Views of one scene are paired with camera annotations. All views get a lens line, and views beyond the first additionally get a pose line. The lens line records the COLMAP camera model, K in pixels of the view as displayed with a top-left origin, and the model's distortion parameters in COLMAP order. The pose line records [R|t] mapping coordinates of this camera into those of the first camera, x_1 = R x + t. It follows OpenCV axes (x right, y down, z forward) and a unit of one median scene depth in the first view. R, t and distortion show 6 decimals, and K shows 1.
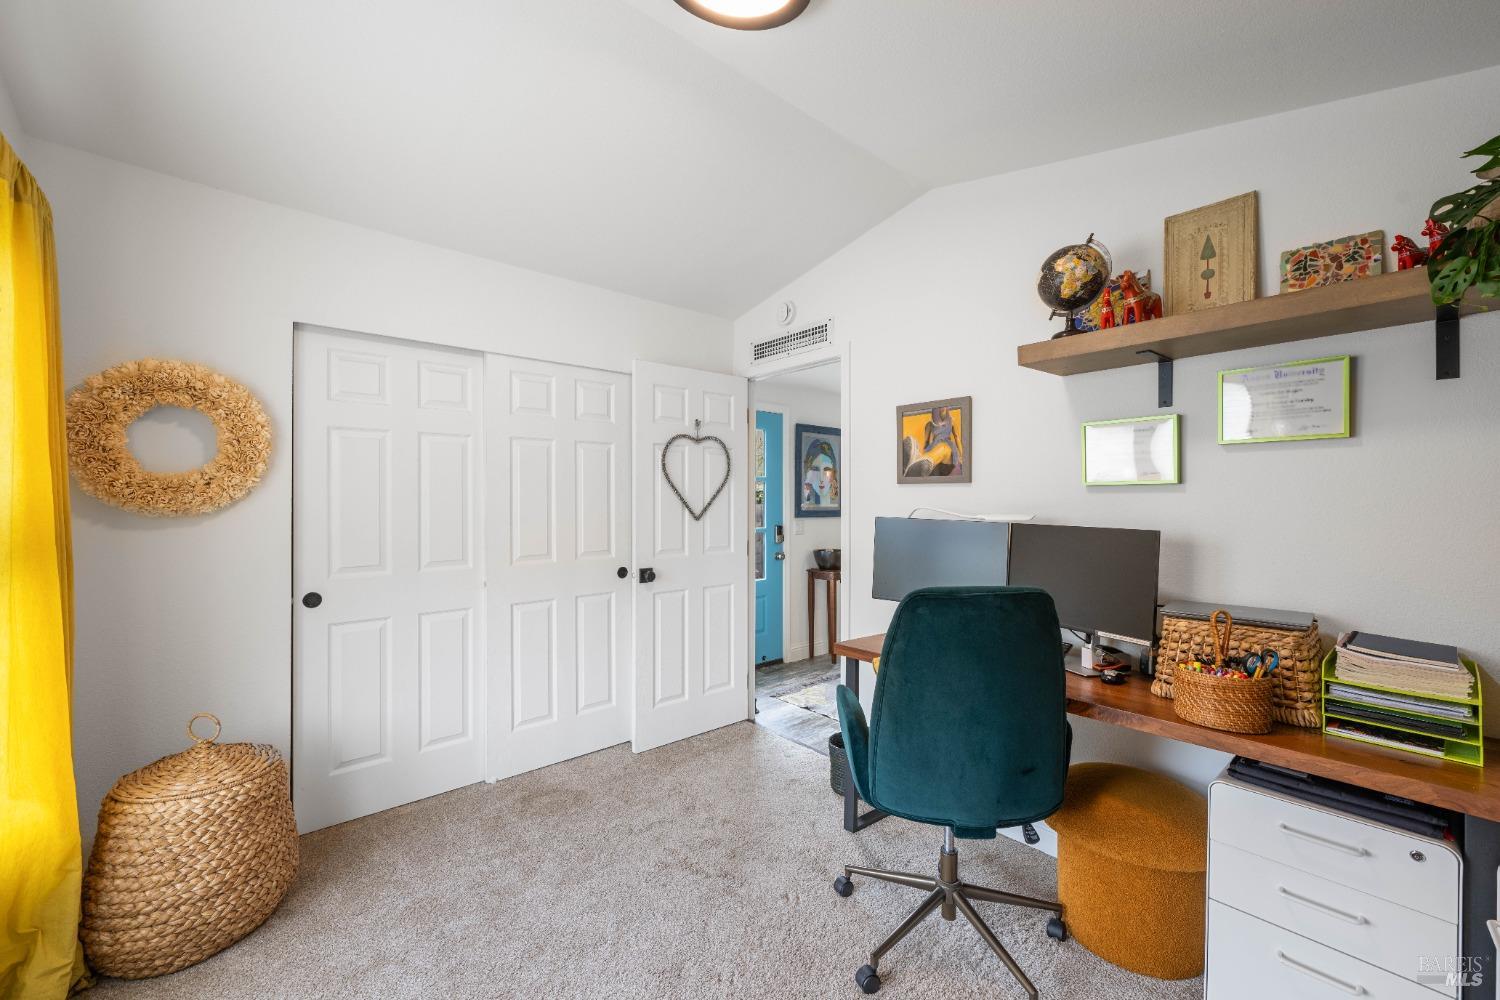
lens RADIAL K [[602.9, 0, 761.5], [0, 602.9, 504.0], [0, 0, 1]] dist [-0.003126, -0.000217]
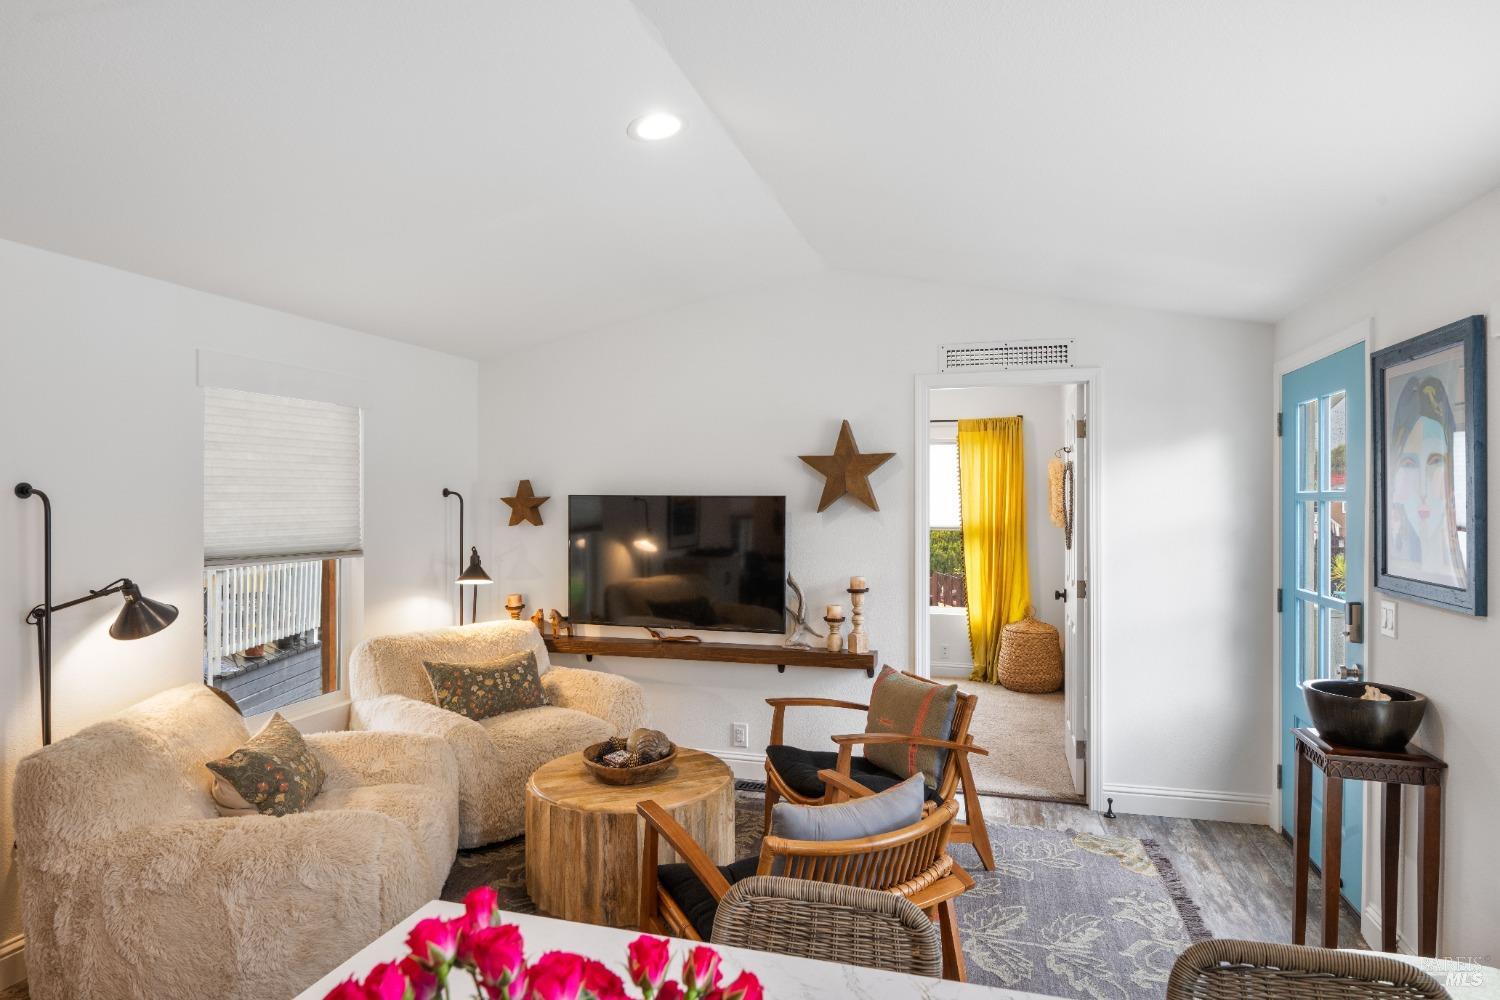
lens RADIAL K [[869.5, 0, 742.8], [0, 869.5, 499.2], [0, 0, 1]] dist [-0.005923, -0.001770]
pose [[-0.858991, -0.003409, -0.511979, 1.074121], [-0.007761, 0.999950, 0.006362, -0.057246], [0.511931, 0.009438, -0.858974, 1.940202]]
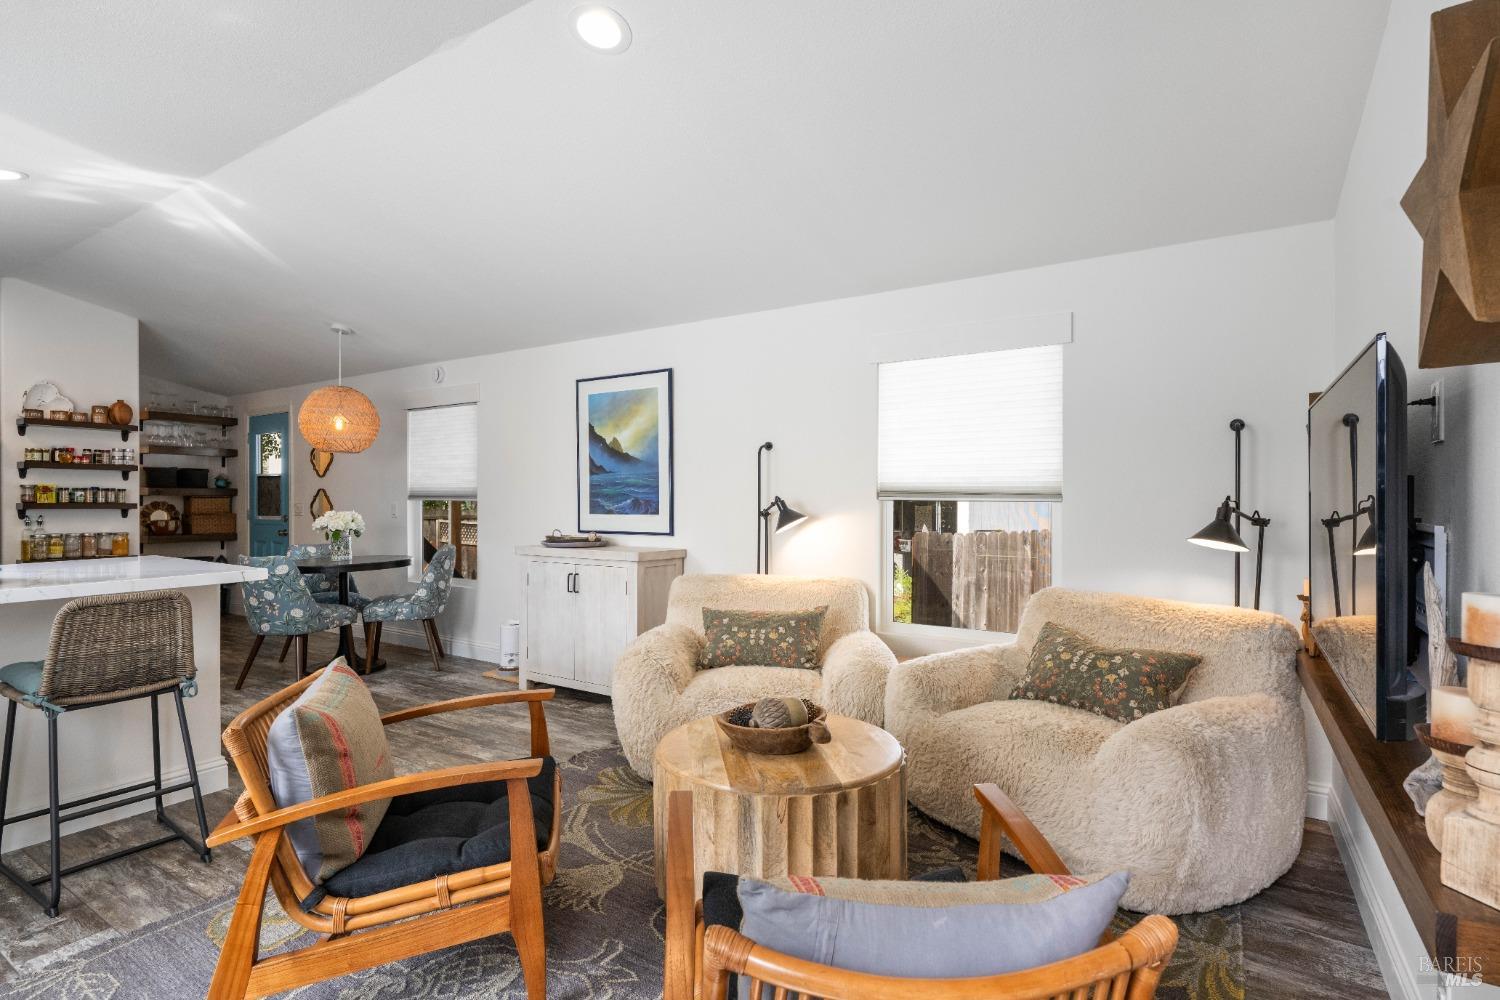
lens RADIAL K [[729.2, 0, 752.3], [0, 729.2, 503.0], [0, 0, 1]] dist [-0.001748, 0.000474]
pose [[-0.252648, -0.009904, 0.967508, 0.031499], [0.002099, 0.999940, 0.010784, 0.029051], [-0.967556, 0.004756, -0.252612, 1.228844]]
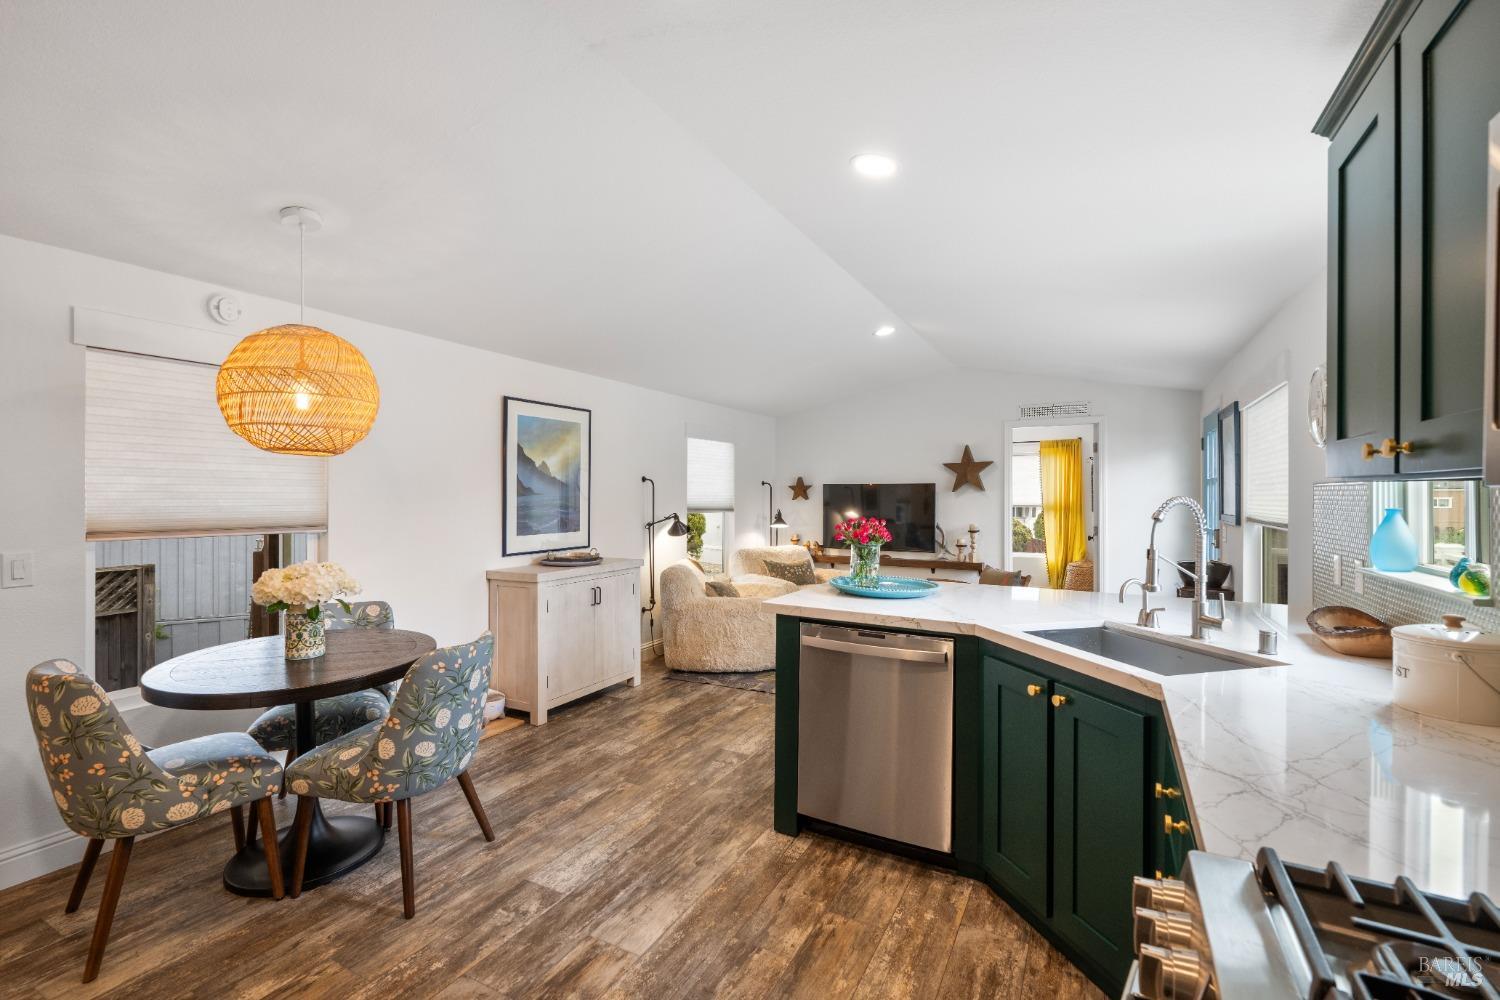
lens RADIAL K [[645.2, 0, 748.2], [0, 645.2, 493.3], [0, 0, 1]] dist [-0.003514, 0.000010]
pose [[-0.950420, -0.005551, -0.310918, 1.497821], [-0.006226, 0.999980, 0.001179, -0.022387], [0.310906, 0.003057, -0.950436, 2.532381]]
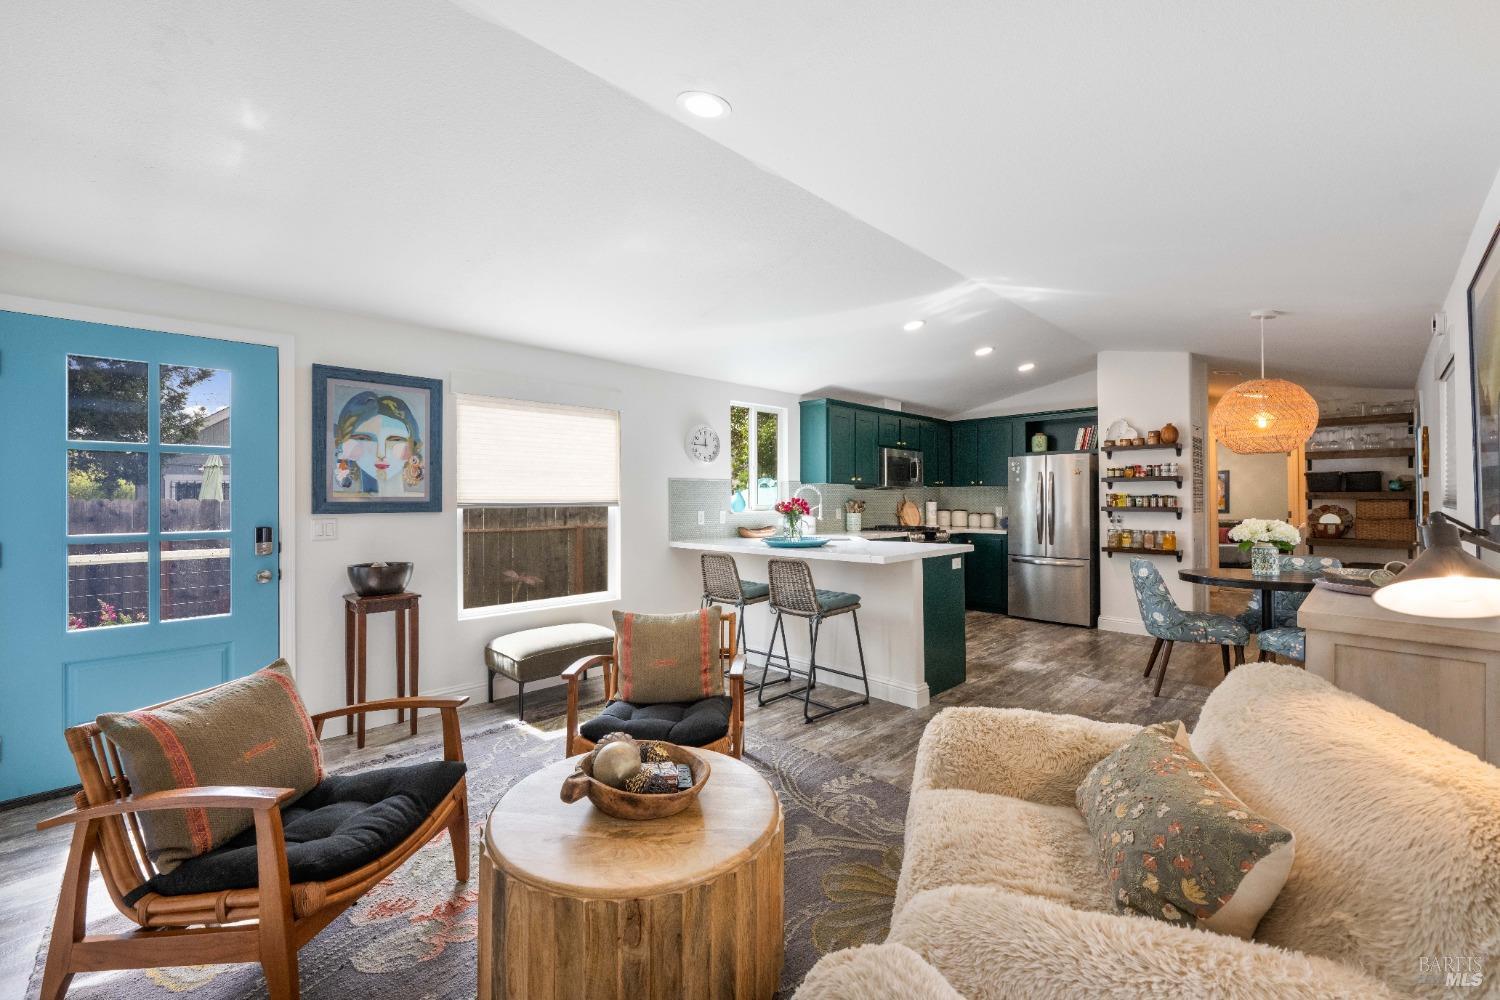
lens RADIAL K [[602.9, 0, 739.4], [0, 602.9, 492.7], [0, 0, 1]] dist [-0.003126, -0.000217]
pose [[0.999586, -0.006465, 0.028034, 0.737315], [0.006871, 0.999872, -0.014432, 0.019437], [-0.027937, 0.014618, 0.999503, 0.549329]]
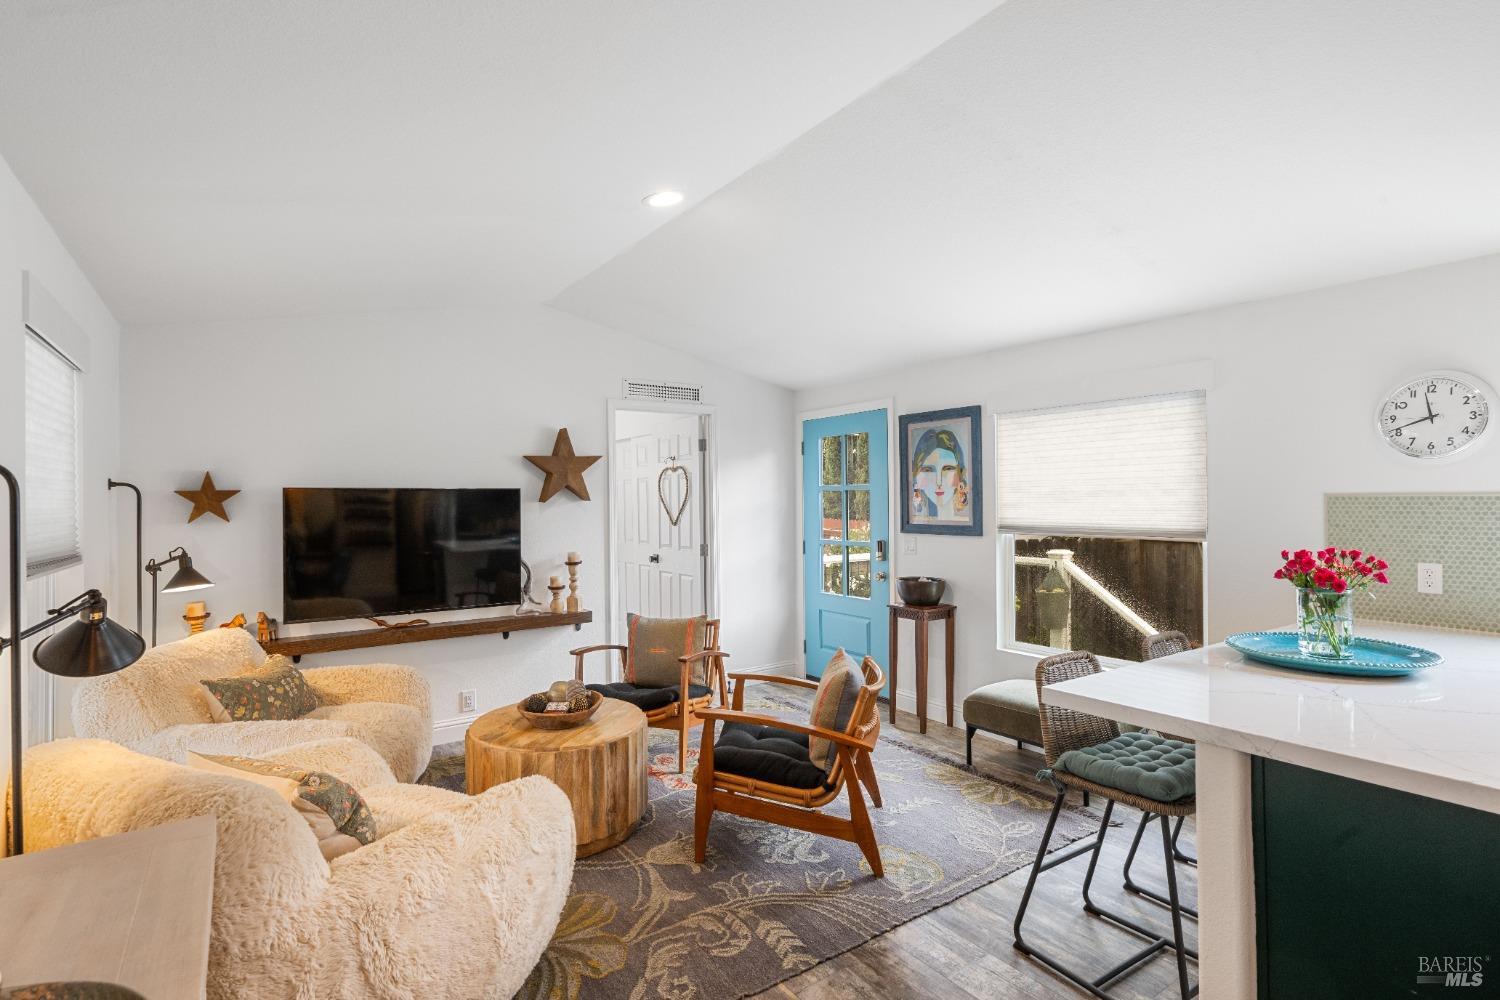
lens RADIAL K [[729.2, 0, 738.0], [0, 729.2, 495.0], [0, 0, 1]] dist [-0.001748, 0.000474]
pose [[-0.150293, -0.007777, -0.988611, 1.605495], [0.001767, 0.999965, -0.008135, -0.030492], [0.988640, -0.002969, -0.150274, 1.415659]]
